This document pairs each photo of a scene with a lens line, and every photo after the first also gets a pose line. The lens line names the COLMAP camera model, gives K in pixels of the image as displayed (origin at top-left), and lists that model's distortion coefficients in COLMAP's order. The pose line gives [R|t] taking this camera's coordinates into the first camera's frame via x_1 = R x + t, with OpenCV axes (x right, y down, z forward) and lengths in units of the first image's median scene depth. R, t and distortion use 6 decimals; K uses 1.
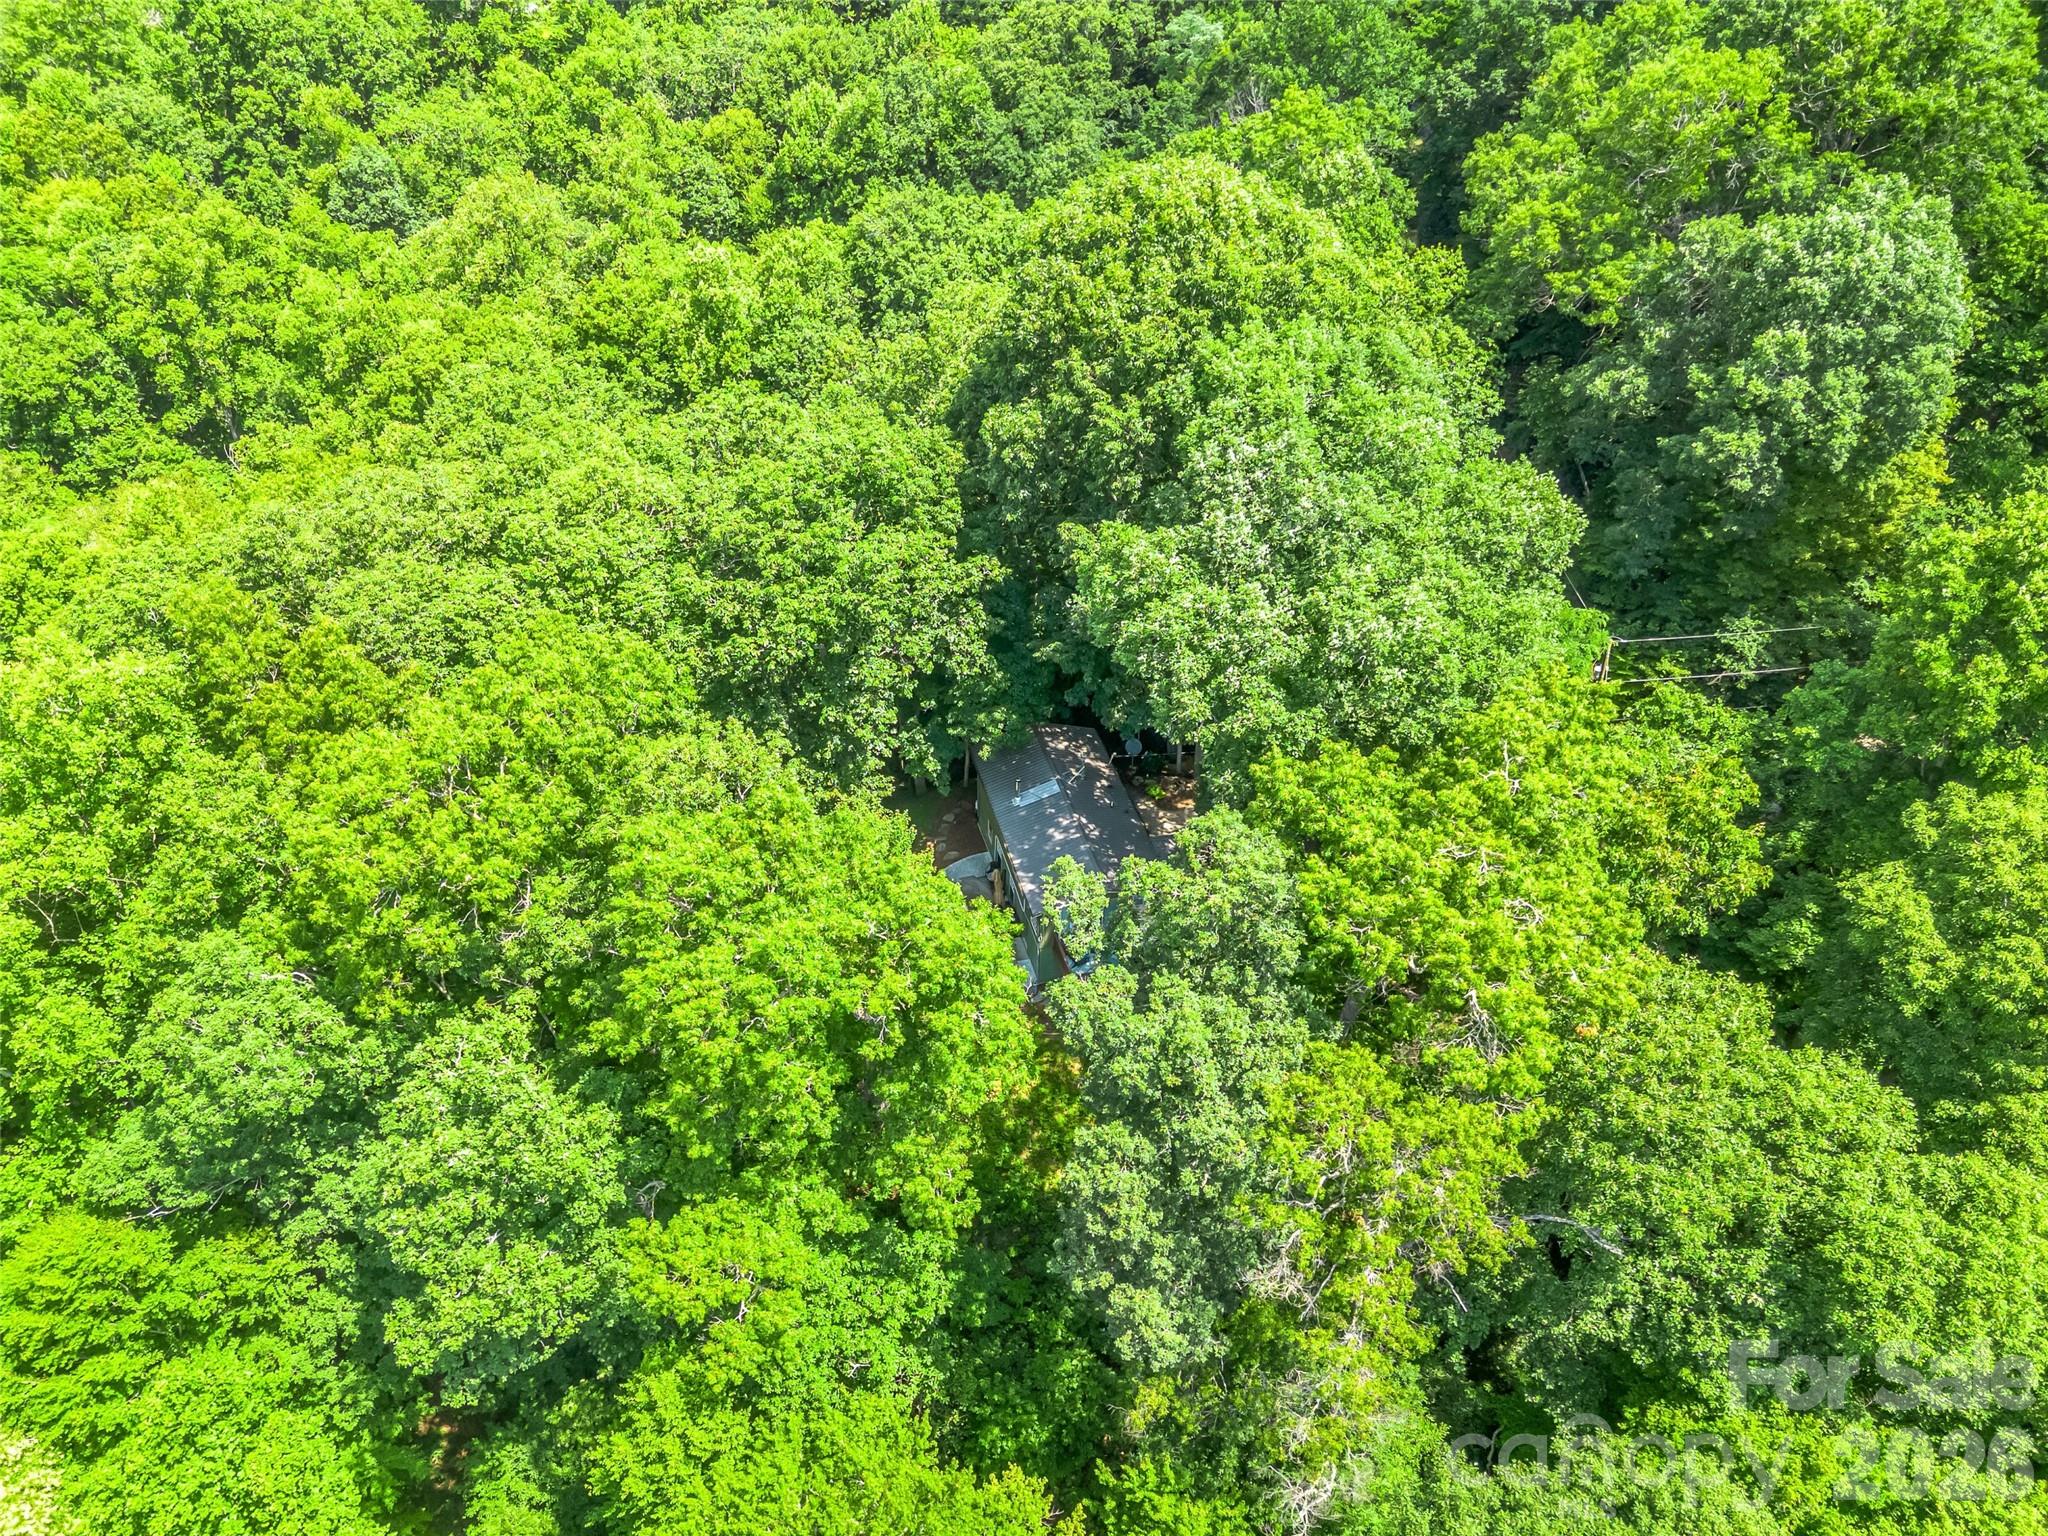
lens RADIAL K [[1499.6, 0, 1010.3], [0, 1499.6, 767.3], [0, 0, 1]] dist [0.058833, -0.047401]
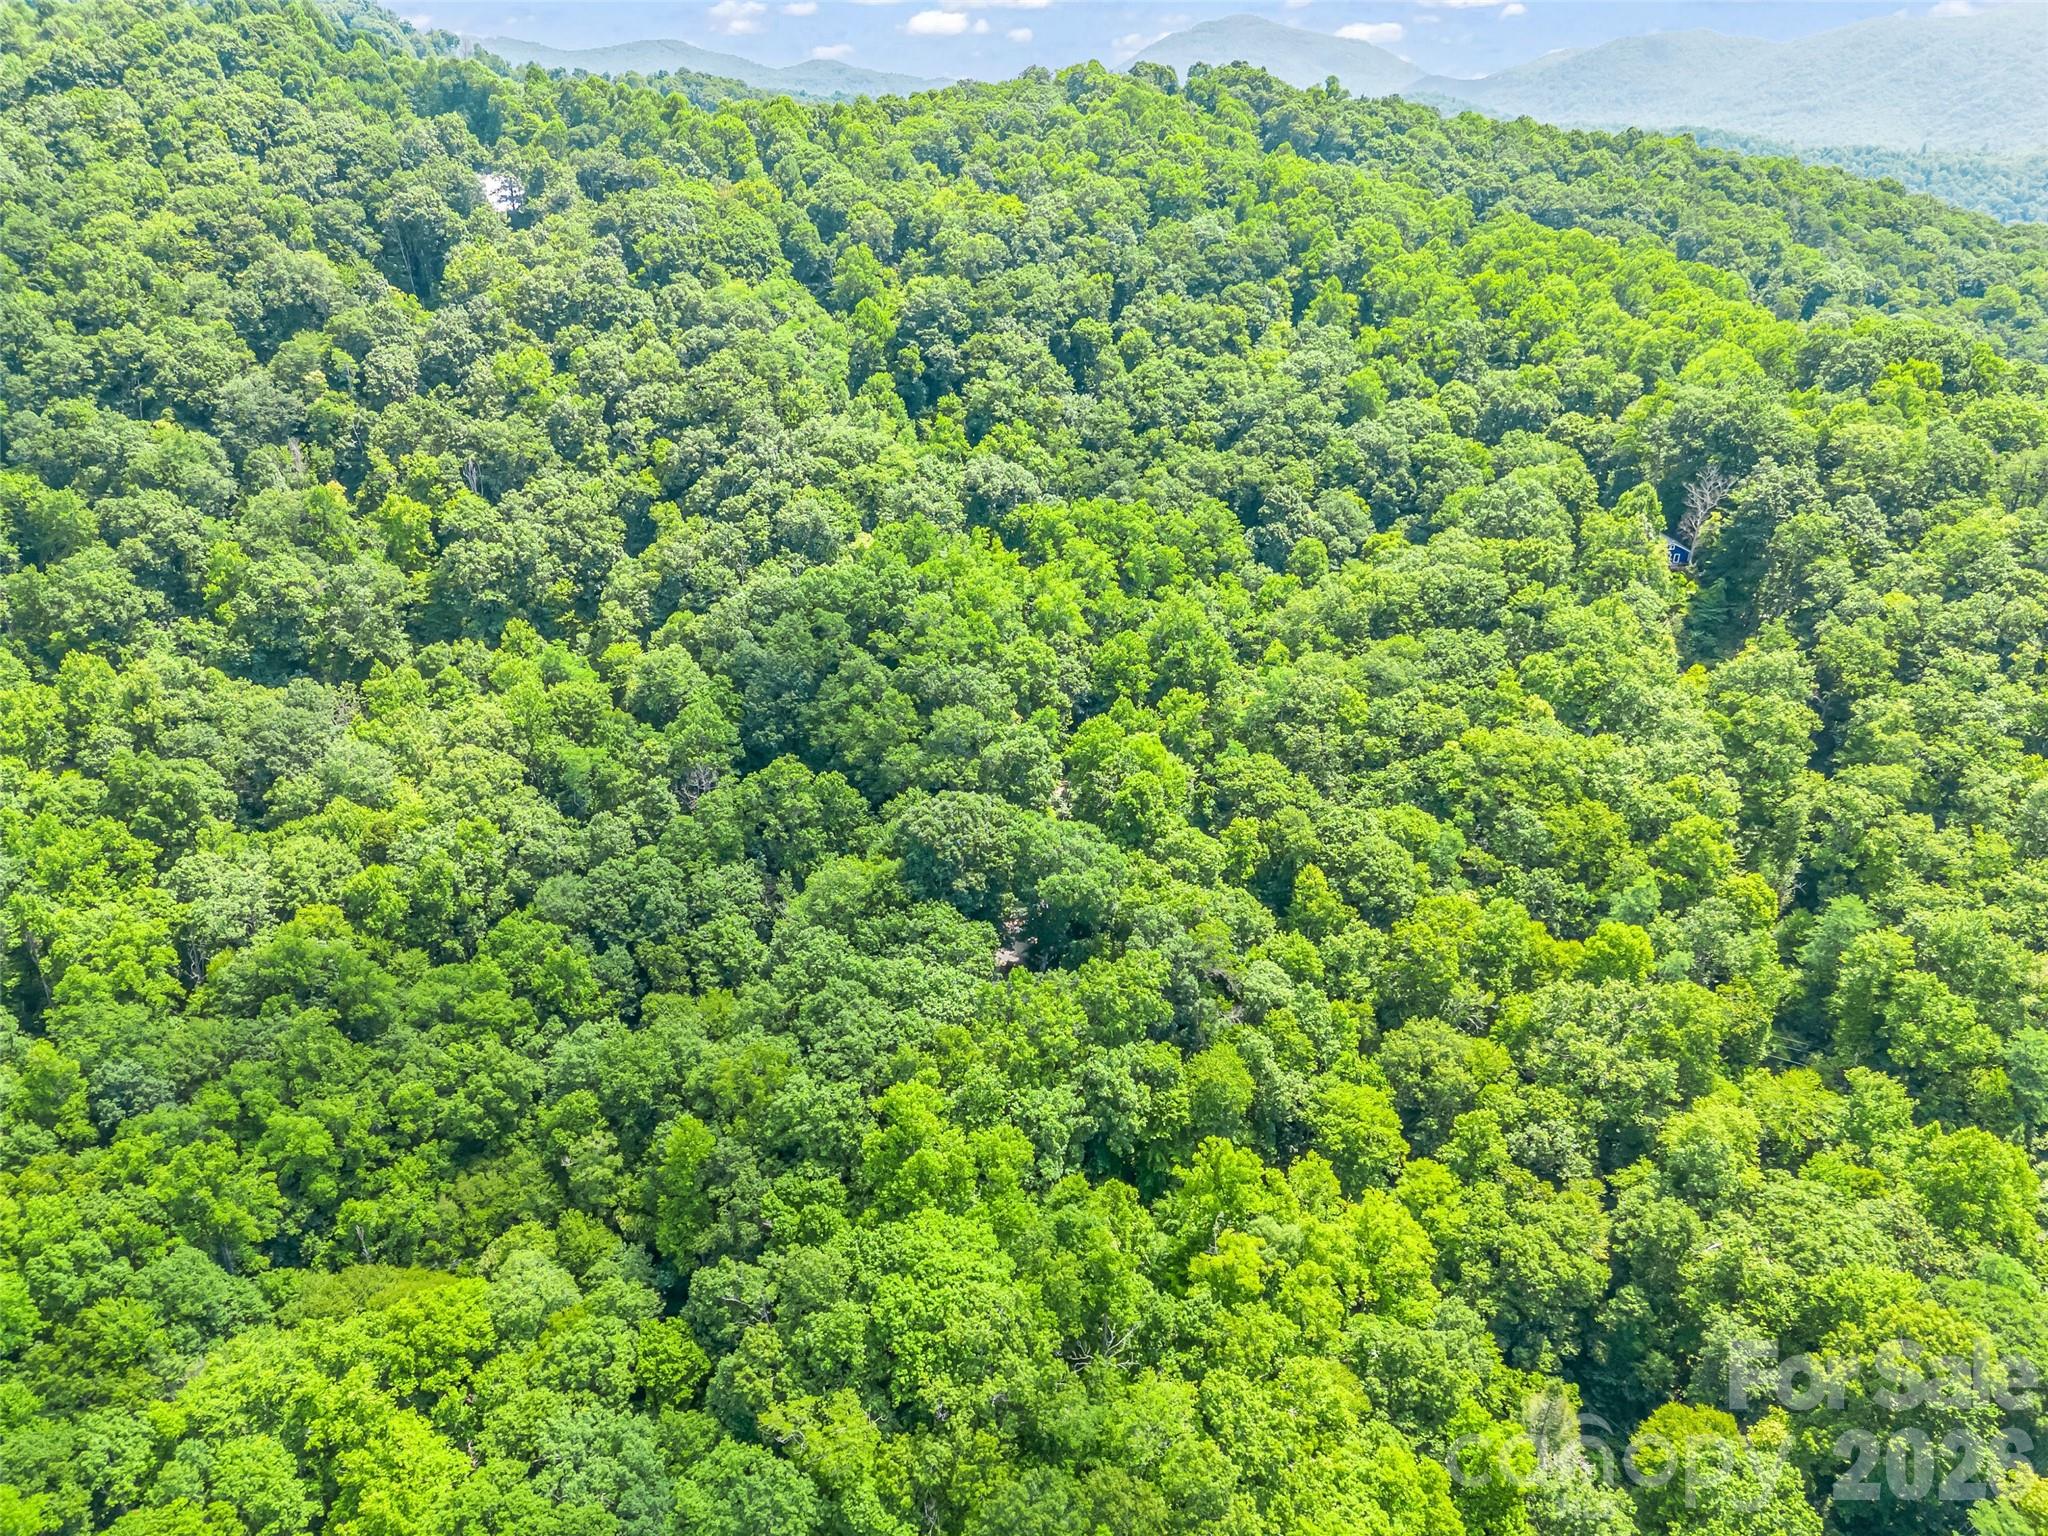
lens RADIAL K [[1499.6, 0, 1028.2], [0, 1499.6, 766.0], [0, 0, 1]] dist [0.058833, -0.047401]
pose [[0.376999, -0.389787, 0.840201, -2.844246], [0.557989, 0.819623, 0.129870, -0.861583], [-0.739270, 0.419862, 0.526494, -1.008967]]
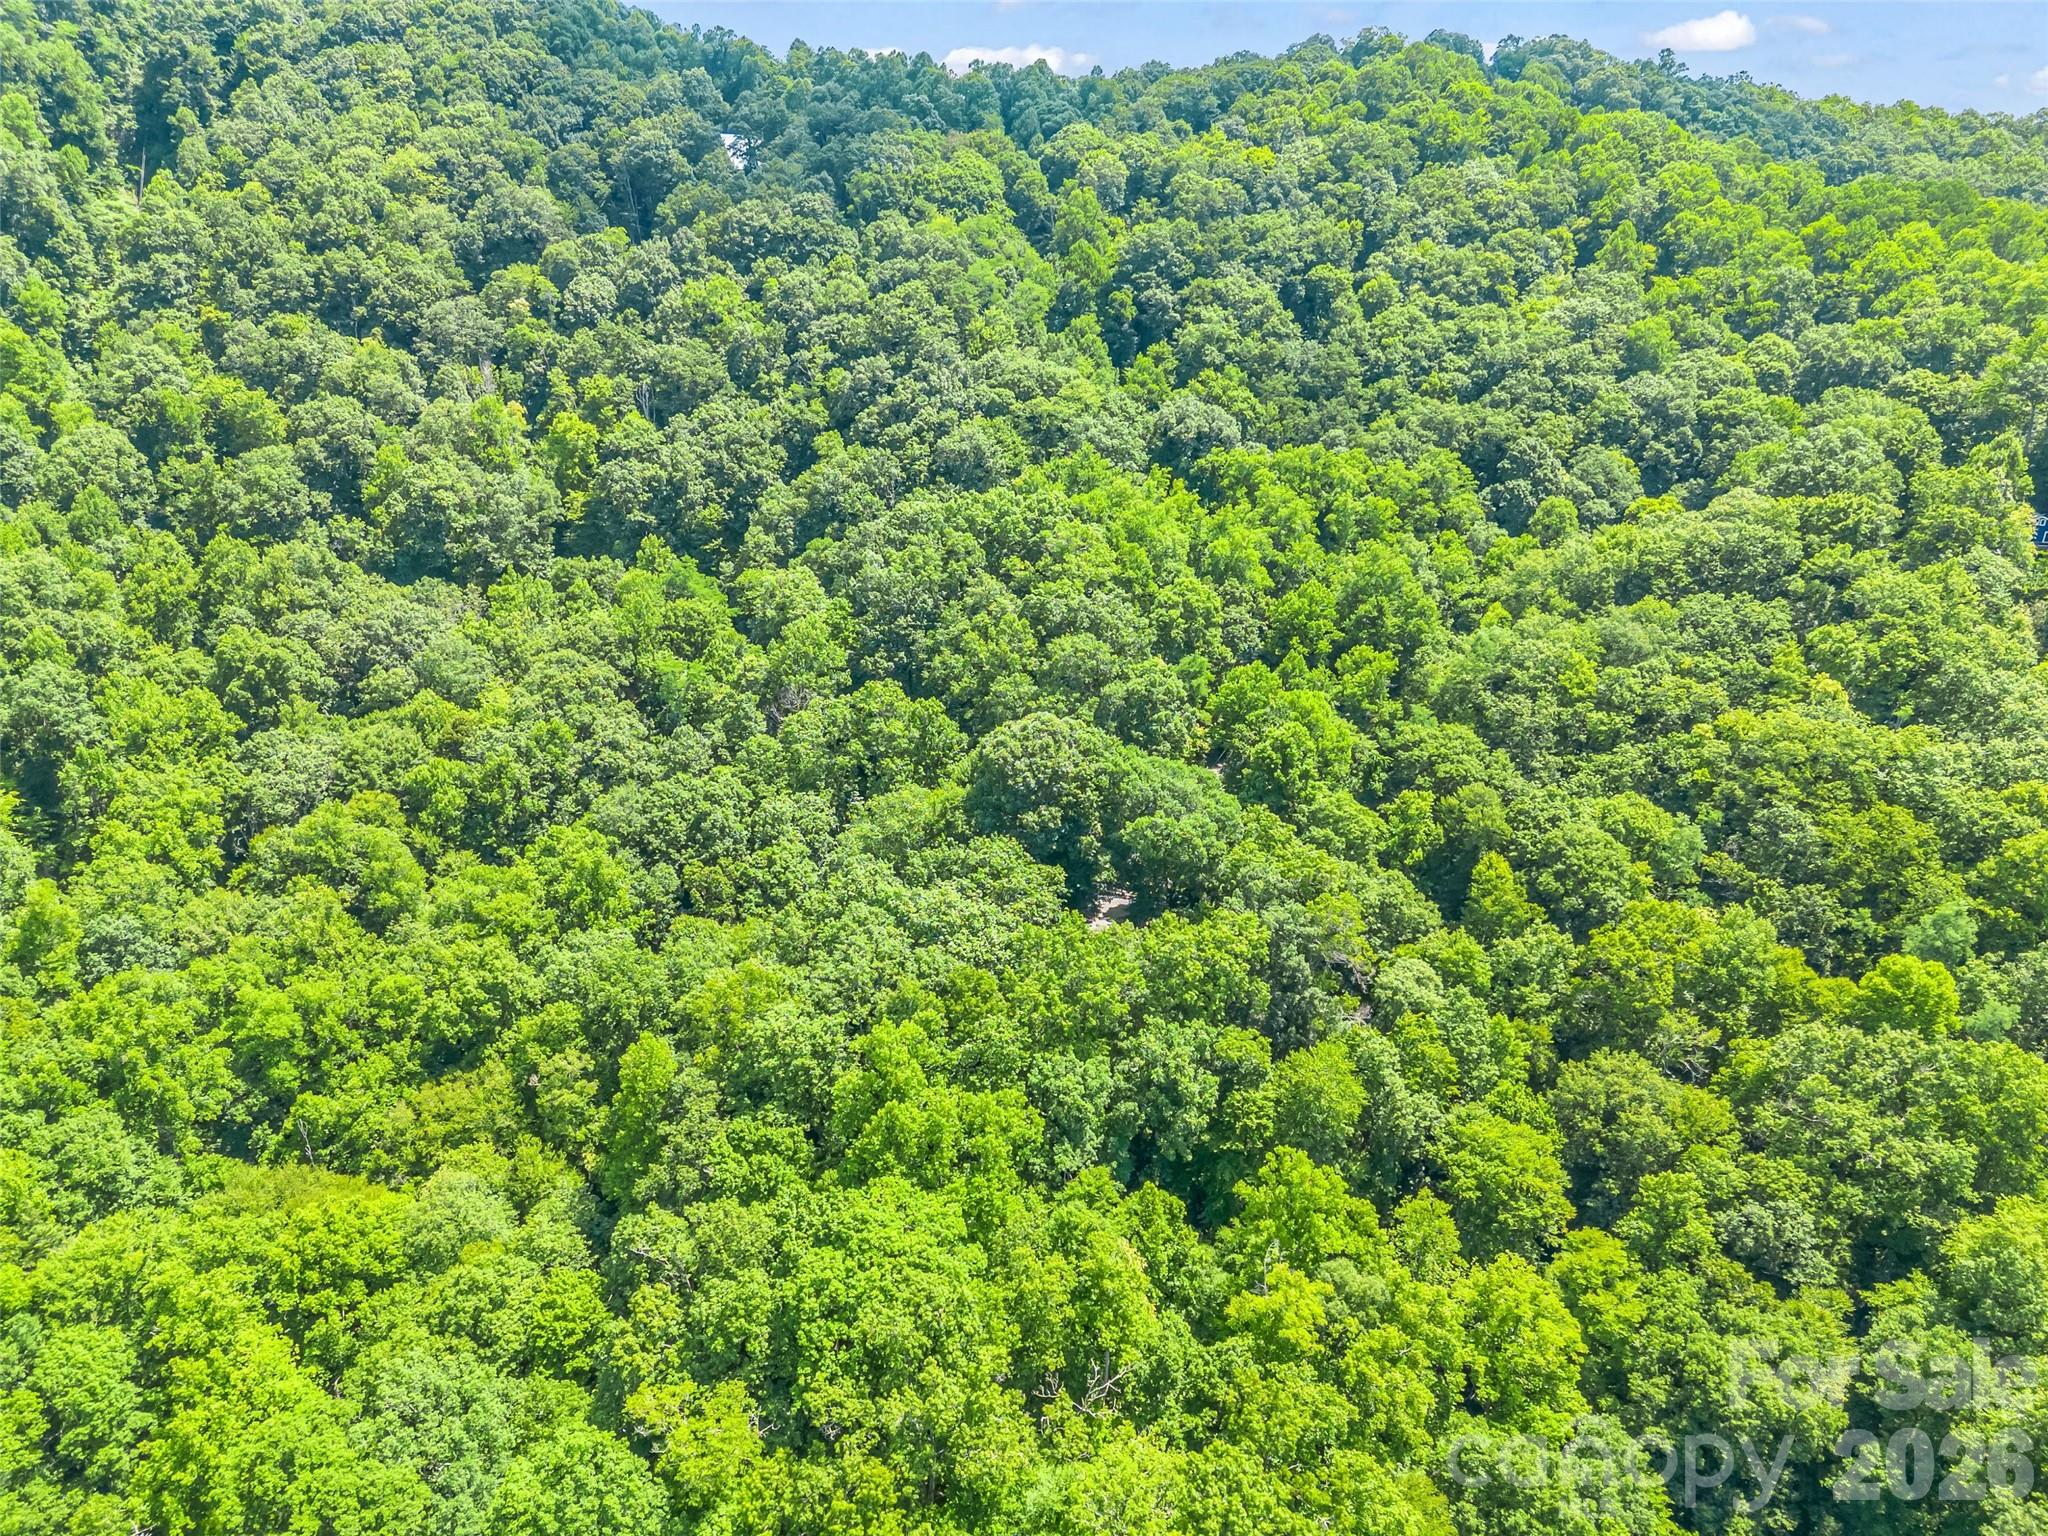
lens RADIAL K [[1499.6, 0, 1021.8], [0, 1499.6, 763.1], [0, 0, 1]] dist [0.058833, -0.047401]
pose [[0.575389, -0.300715, 0.760591, -2.249065], [0.495258, 0.868178, -0.031412, -0.267268], [-0.650882, 0.394763, 0.648471, -0.844872]]
